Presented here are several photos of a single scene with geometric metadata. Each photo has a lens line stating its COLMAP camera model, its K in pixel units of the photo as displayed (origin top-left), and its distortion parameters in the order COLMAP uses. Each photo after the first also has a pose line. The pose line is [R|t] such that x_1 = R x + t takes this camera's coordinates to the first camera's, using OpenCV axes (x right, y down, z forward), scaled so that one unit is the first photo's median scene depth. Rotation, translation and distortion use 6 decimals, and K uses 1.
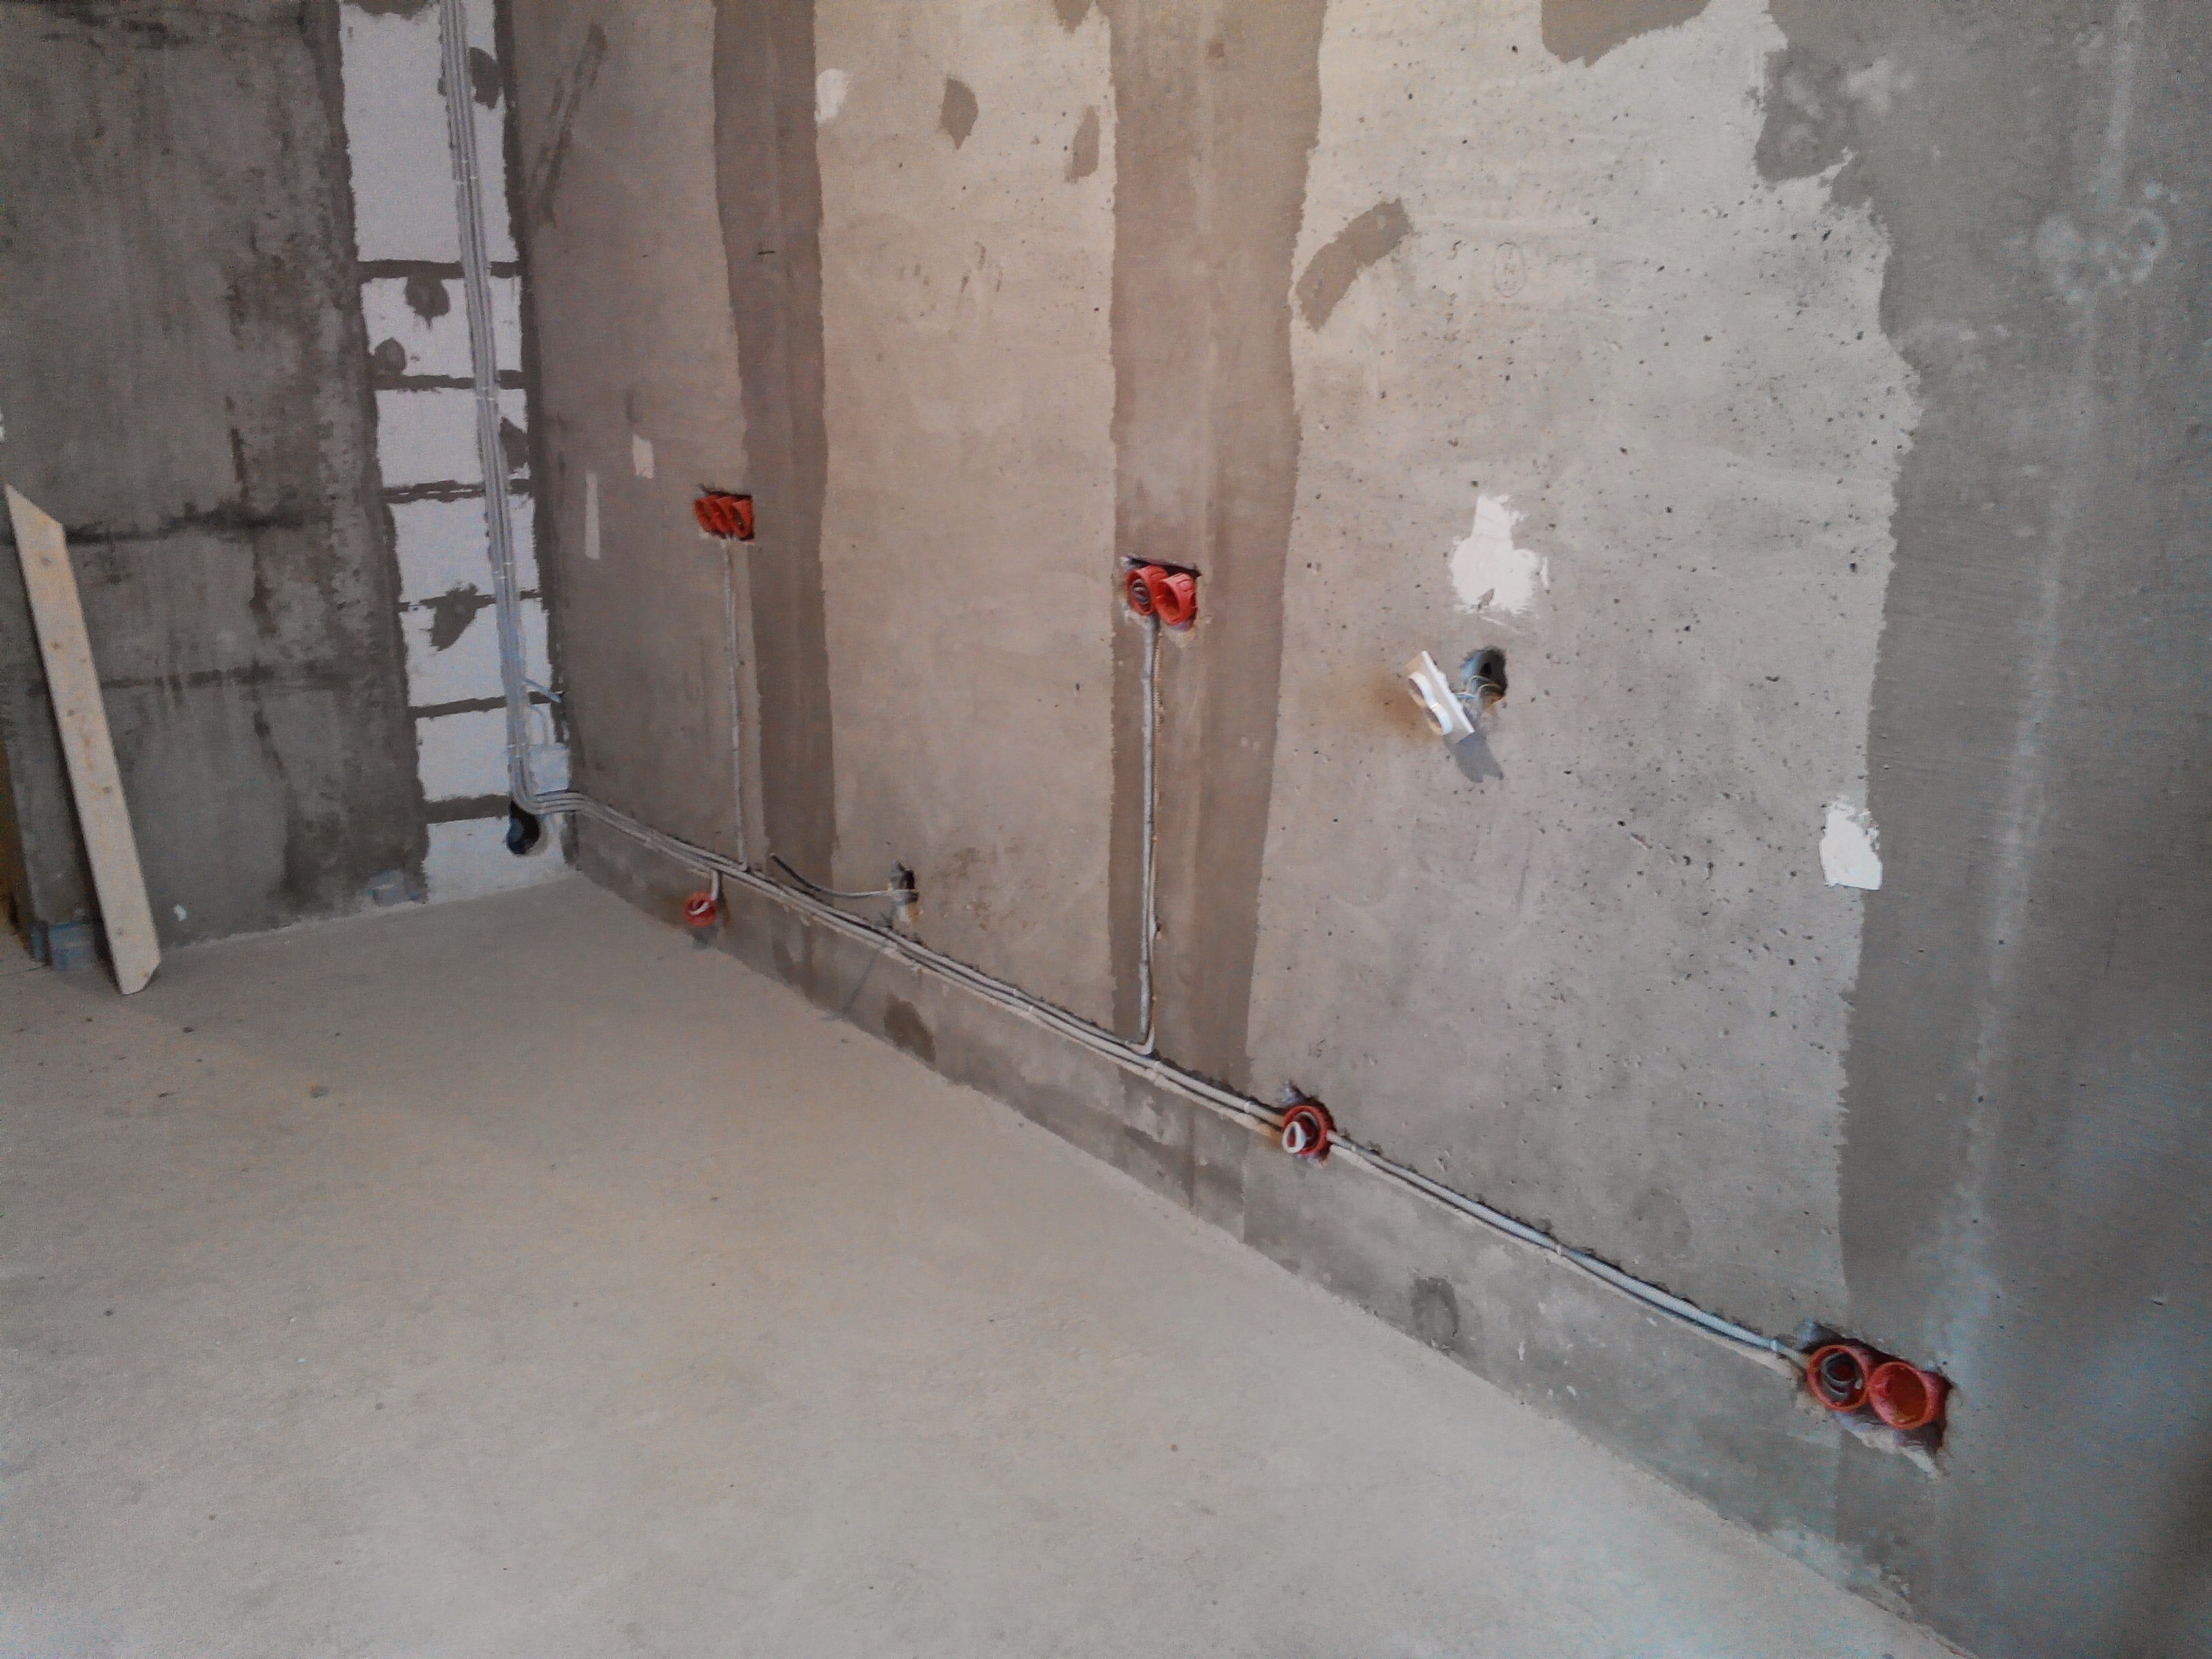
lens RADIAL K [[1848.7, 0, 1162.0], [0, 1848.7, 853.0], [0, 0, 1]] dist [0.055719, -0.062176]
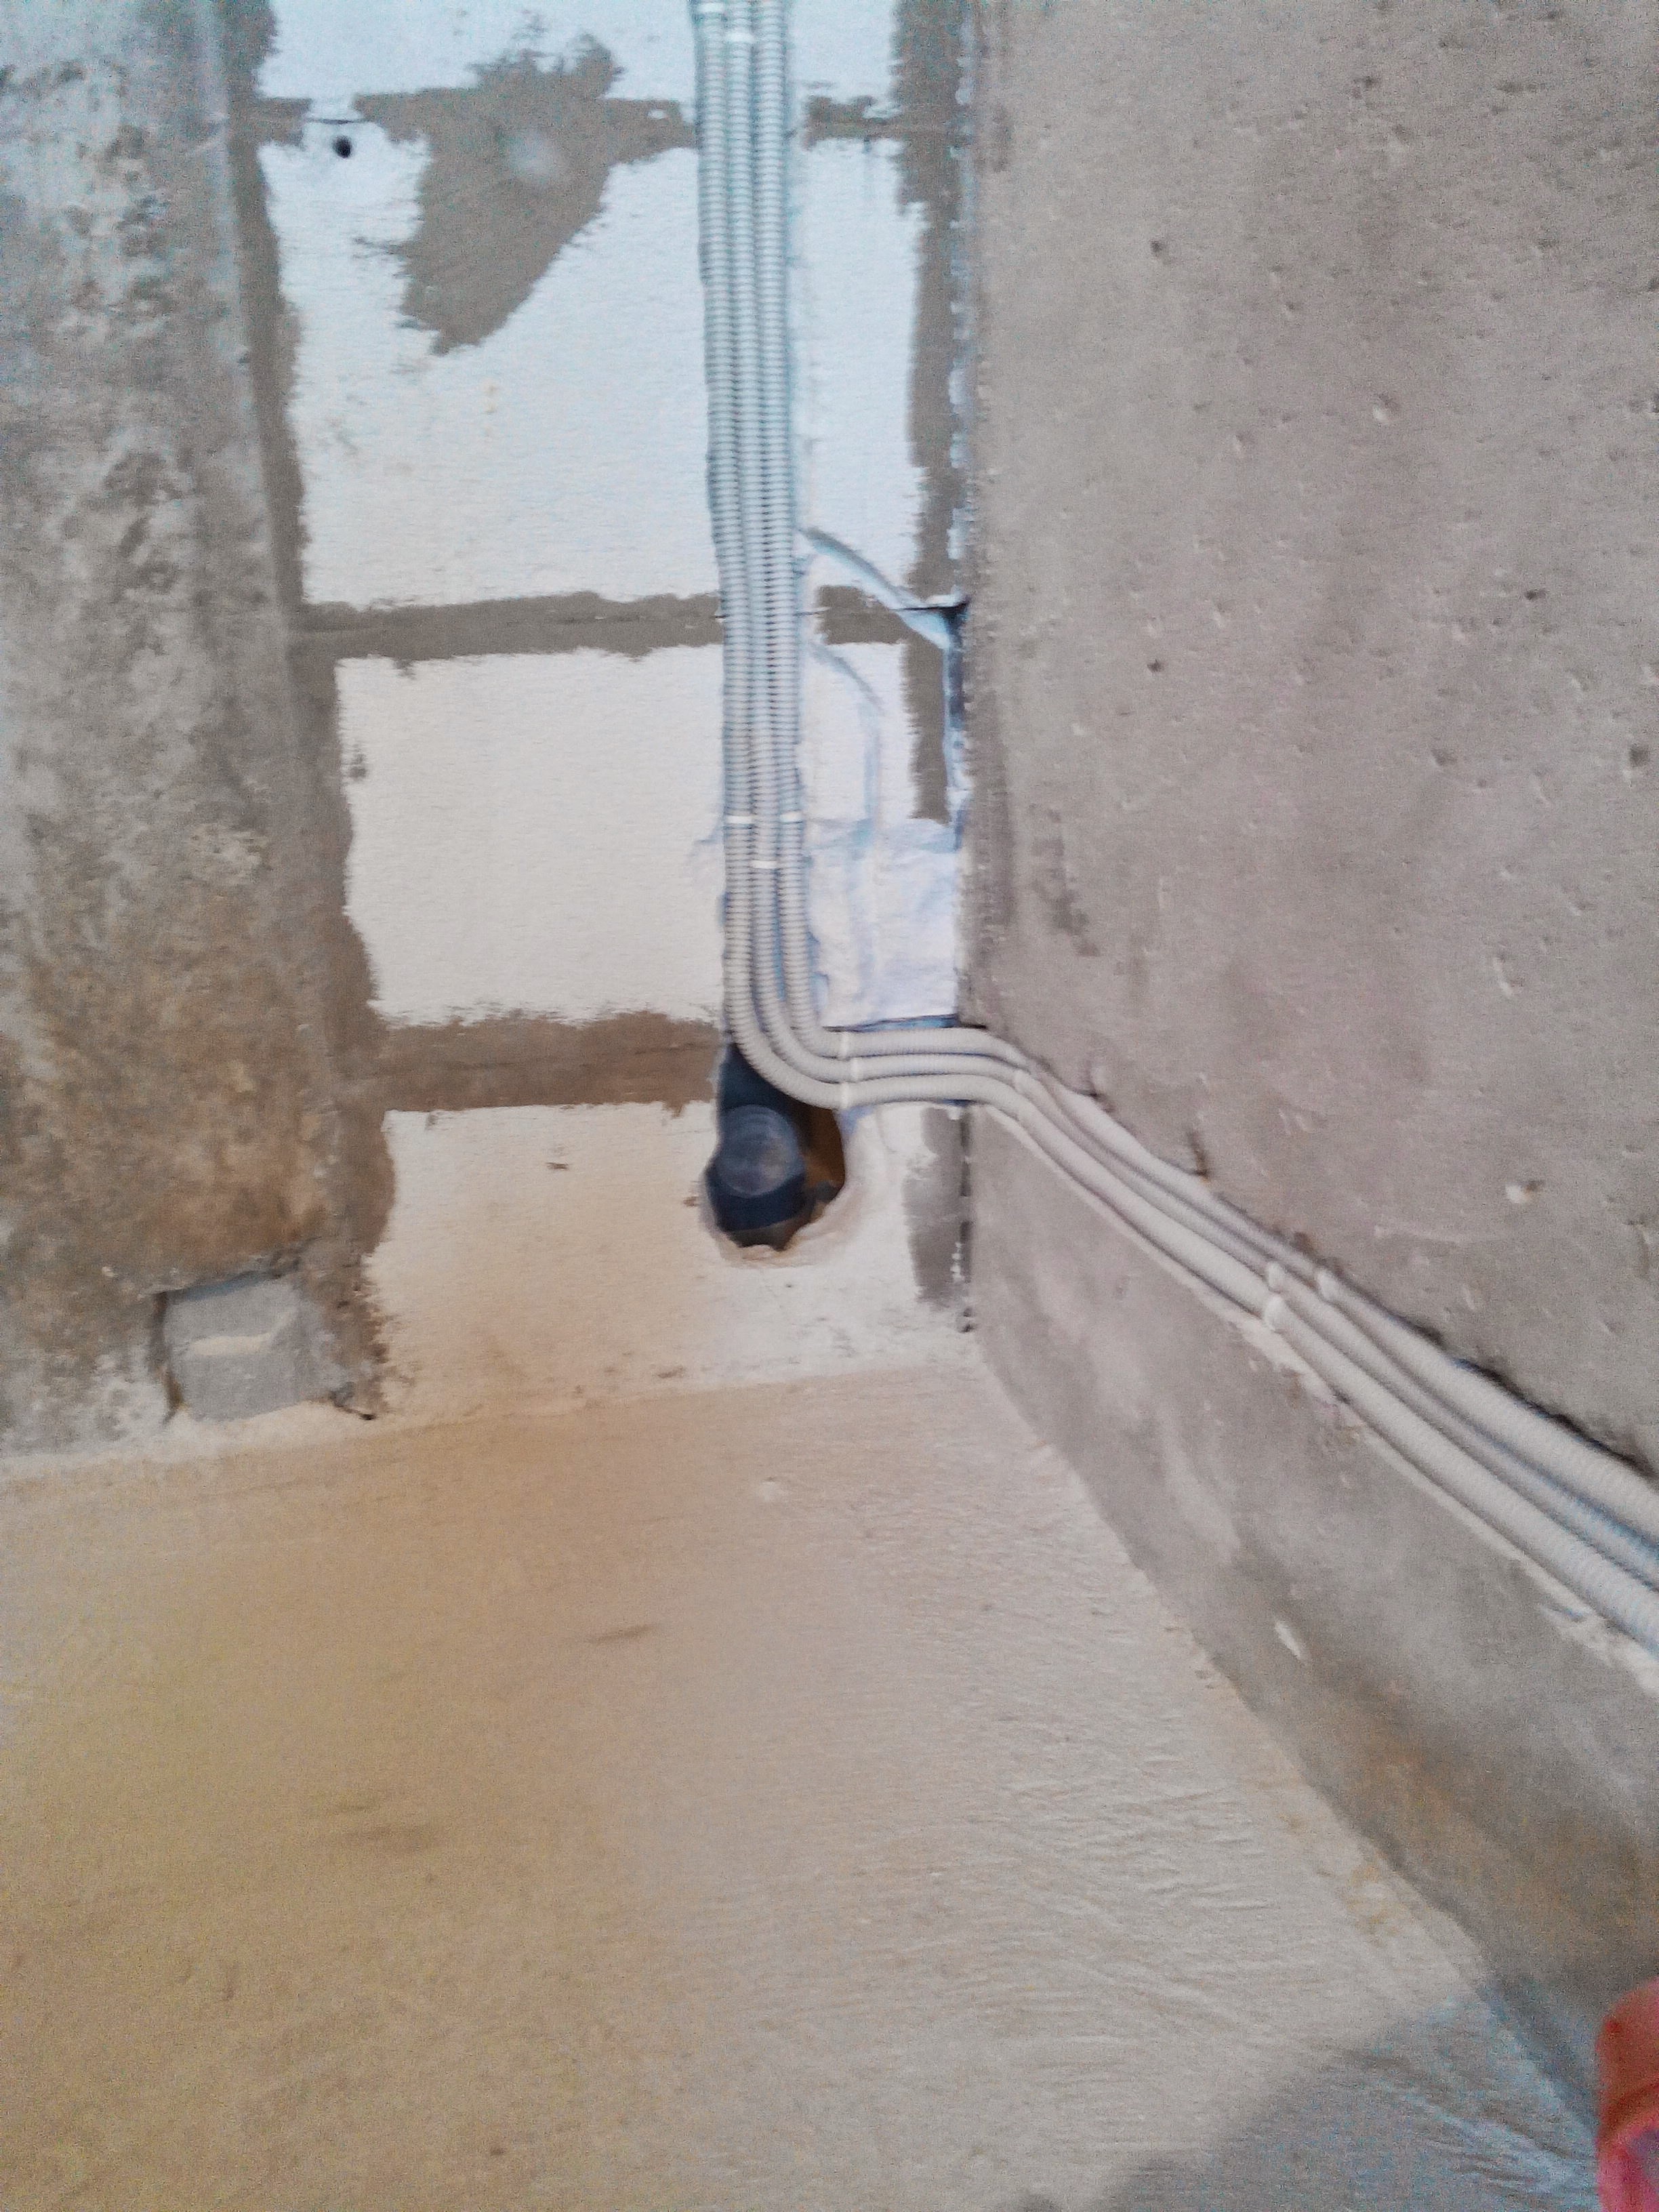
lens RADIAL K [[1848.7, 0, 852.4], [0, 1848.7, 1147.0], [0, 0, 1]] dist [0.055719, -0.062176]
pose [[0.897618, 0.097468, -0.429863, -0.235277], [-0.089454, 0.995232, 0.038869, -0.026273], [0.431602, 0.003563, 0.902057, 0.812157]]
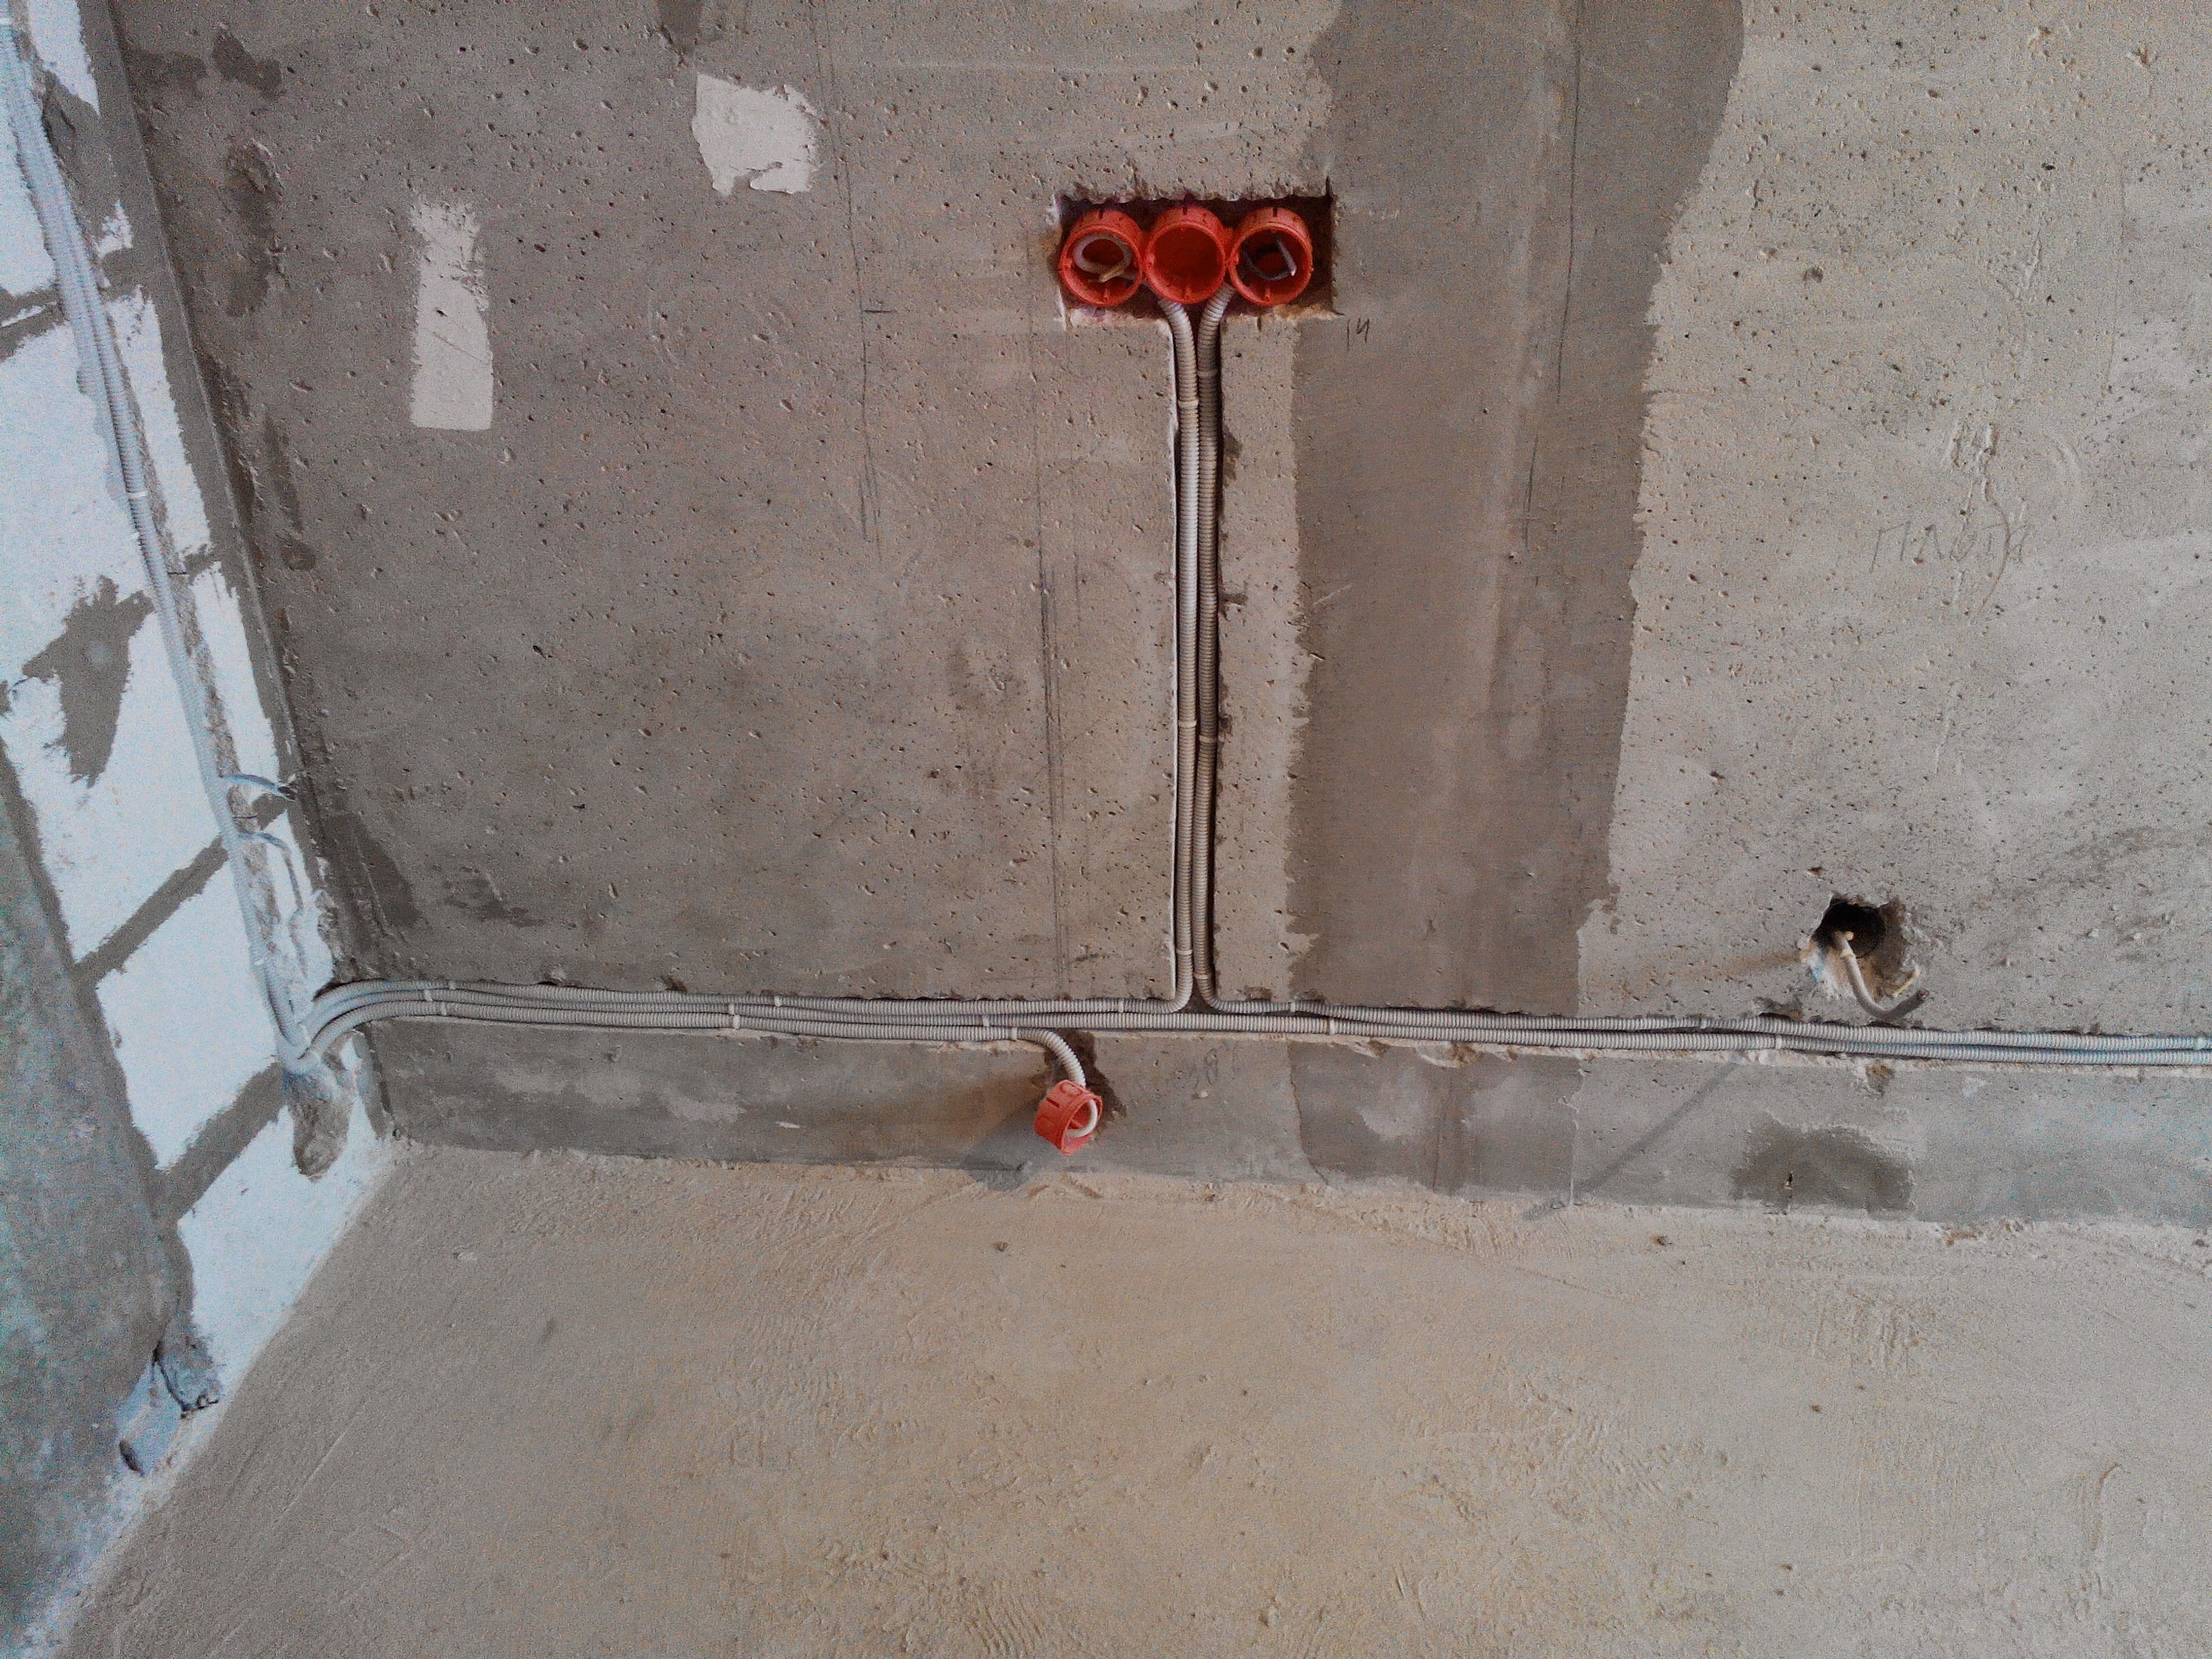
lens RADIAL K [[1848.7, 0, 1110.2], [0, 1848.7, 844.9], [0, 0, 1]] dist [0.055719, -0.062176]
pose [[0.707920, -0.357780, 0.608968, -0.467811], [0.214624, 0.930403, 0.297130, -0.160958], [-0.672893, -0.079645, 0.735439, 0.602899]]
